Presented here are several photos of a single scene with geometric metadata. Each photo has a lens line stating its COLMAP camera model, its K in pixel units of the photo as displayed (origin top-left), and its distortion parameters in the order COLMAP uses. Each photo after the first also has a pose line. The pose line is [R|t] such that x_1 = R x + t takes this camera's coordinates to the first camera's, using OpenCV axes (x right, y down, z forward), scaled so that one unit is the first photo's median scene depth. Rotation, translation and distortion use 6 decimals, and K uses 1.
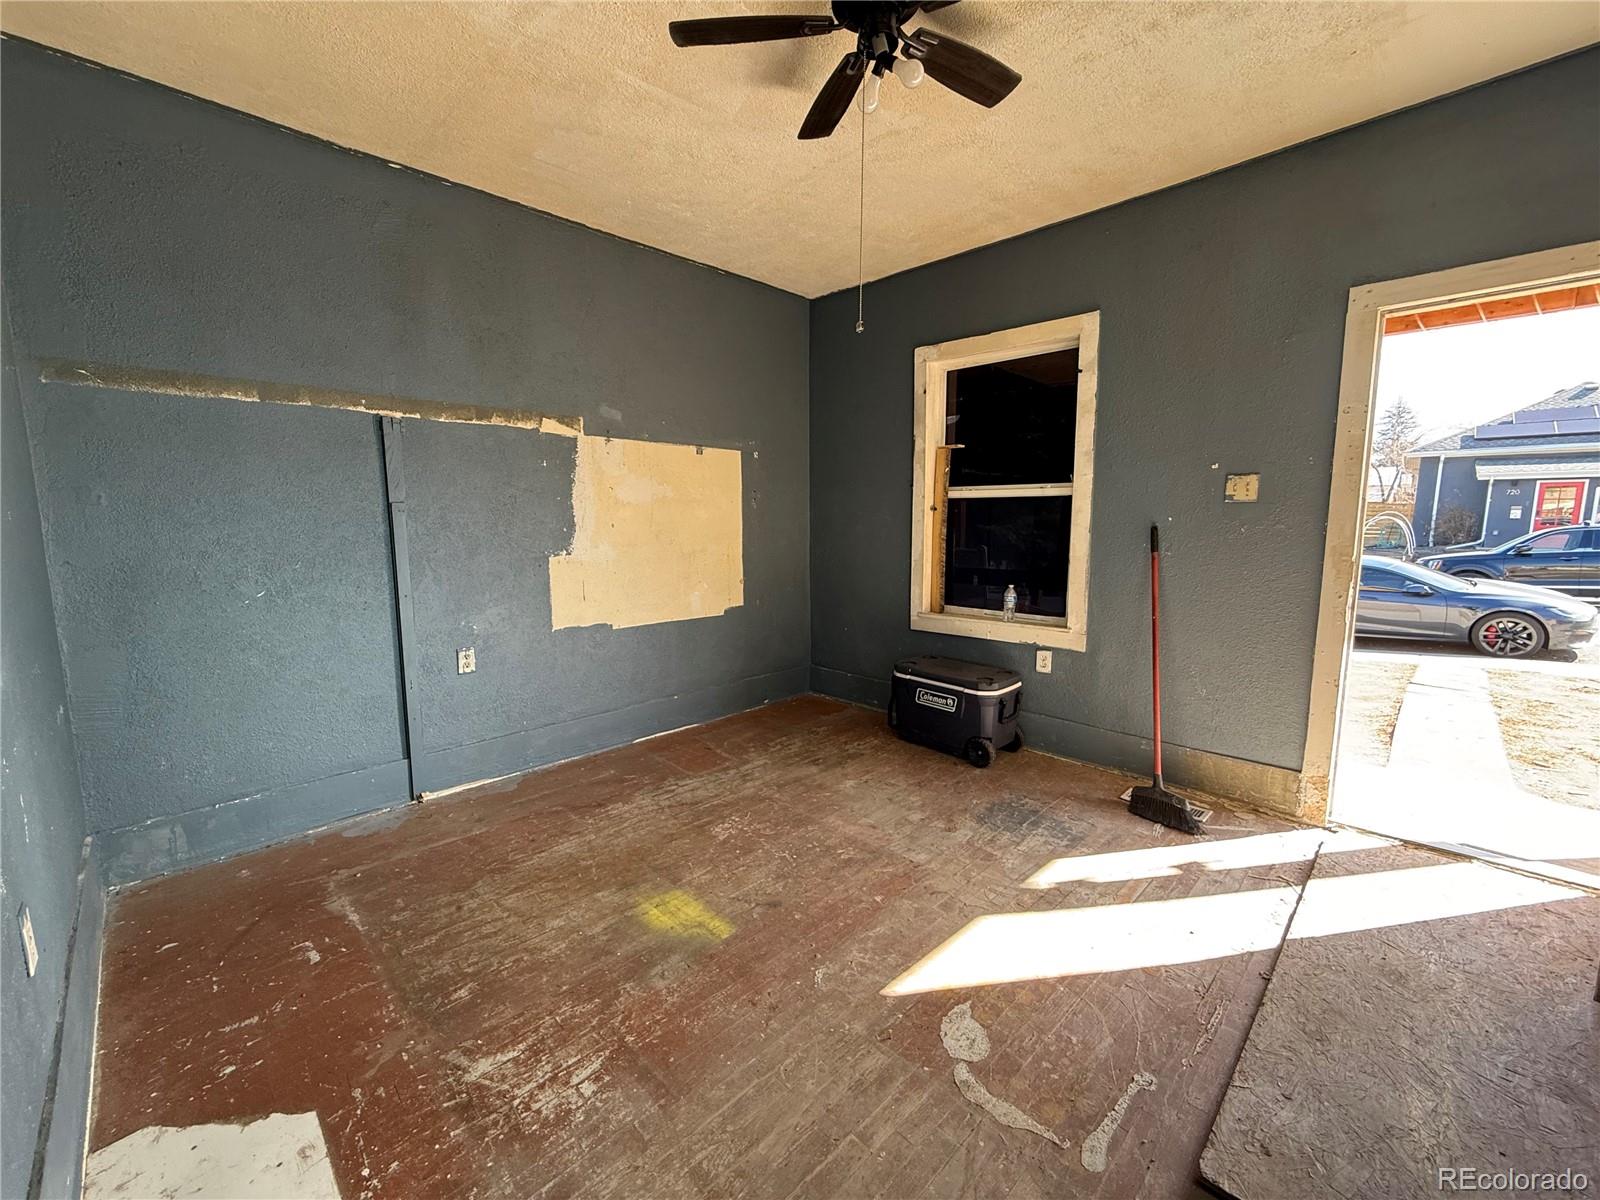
lens RADIAL K [[639.8, 0, 795.2], [0, 639.8, 600.8], [0, 0, 1]] dist [0.001533, -0.000296]
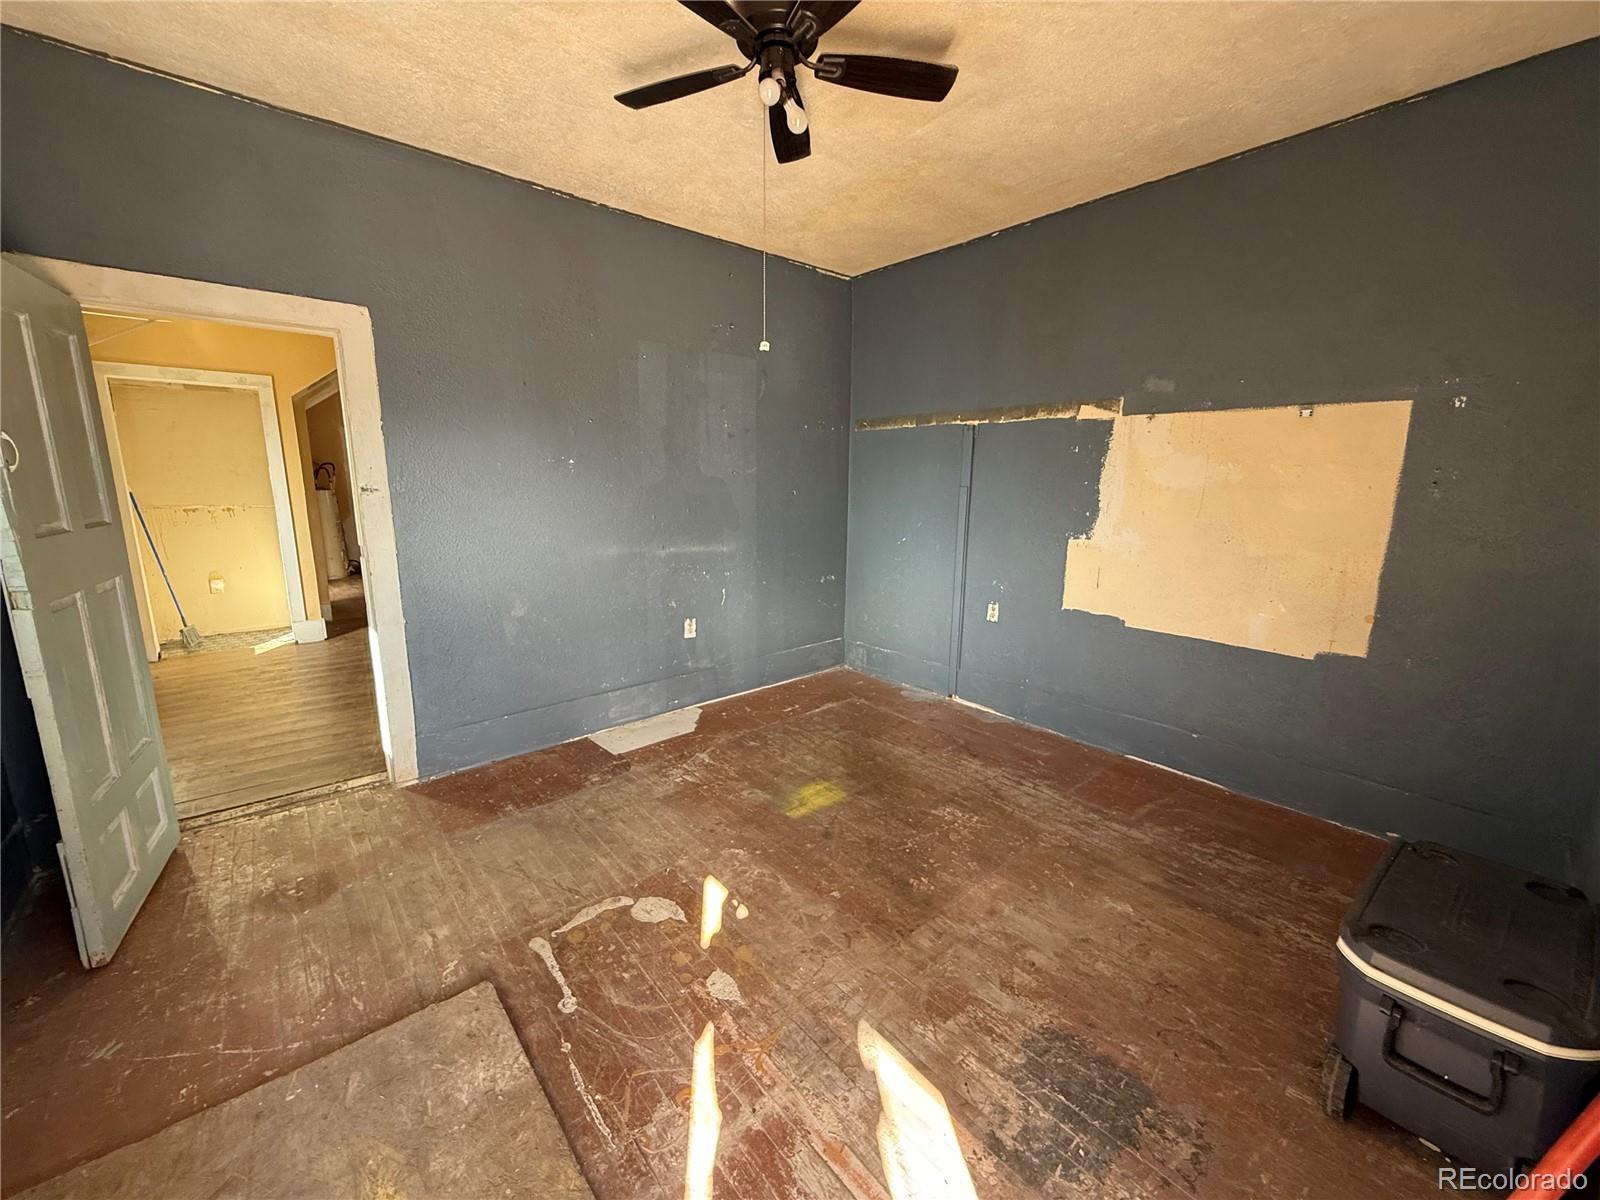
lens RADIAL K [[639.8, 0, 795.2], [0, 639.8, 599.9], [0, 0, 1]] dist [0.001533, -0.000296]
pose [[-0.075389, 0.186583, -0.979542, 0.817043], [-0.141753, 0.970356, 0.195743, -0.132935], [0.987027, 0.153610, -0.046706, 0.726396]]
